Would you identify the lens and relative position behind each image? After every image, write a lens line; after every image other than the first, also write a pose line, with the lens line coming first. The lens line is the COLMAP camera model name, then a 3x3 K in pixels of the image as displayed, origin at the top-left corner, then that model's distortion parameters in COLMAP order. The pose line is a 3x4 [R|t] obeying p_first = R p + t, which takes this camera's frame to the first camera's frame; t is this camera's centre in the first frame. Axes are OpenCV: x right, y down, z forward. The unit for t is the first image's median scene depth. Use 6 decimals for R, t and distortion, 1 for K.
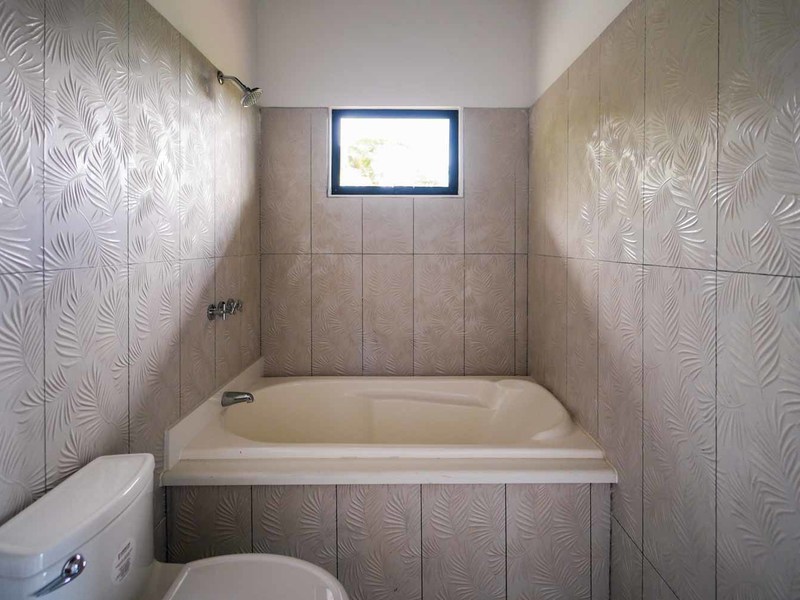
lens RADIAL K [[420.6, 0, 399.5], [0, 420.6, 249.8], [0, 0, 1]] dist [0.000822, 0.000021]
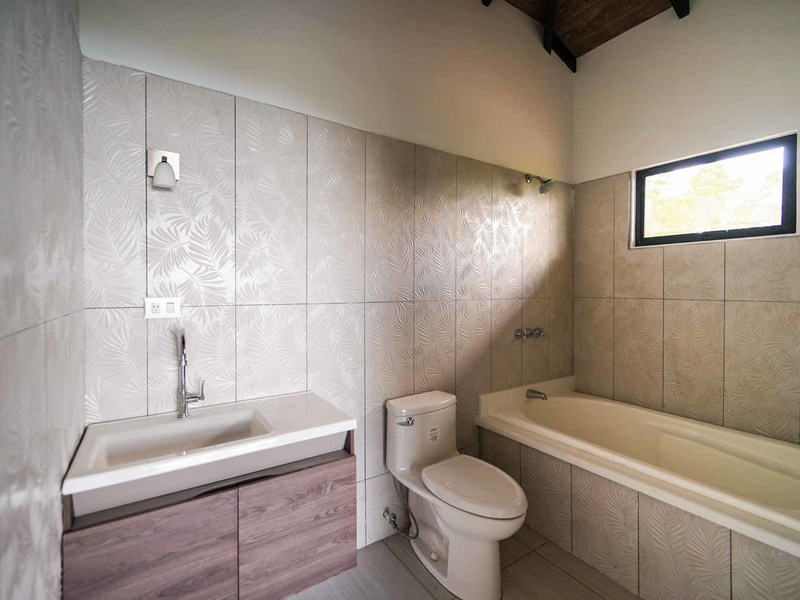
lens RADIAL K [[381.5, 0, 416.4], [0, 381.5, 308.0], [0, 0, 1]] dist [0.000582, -0.000434]
pose [[0.577502, 0.042153, -0.815301, 0.489589], [-0.012139, 0.998999, 0.043052, -0.002879], [0.816299, -0.014966, 0.577435, -0.117846]]
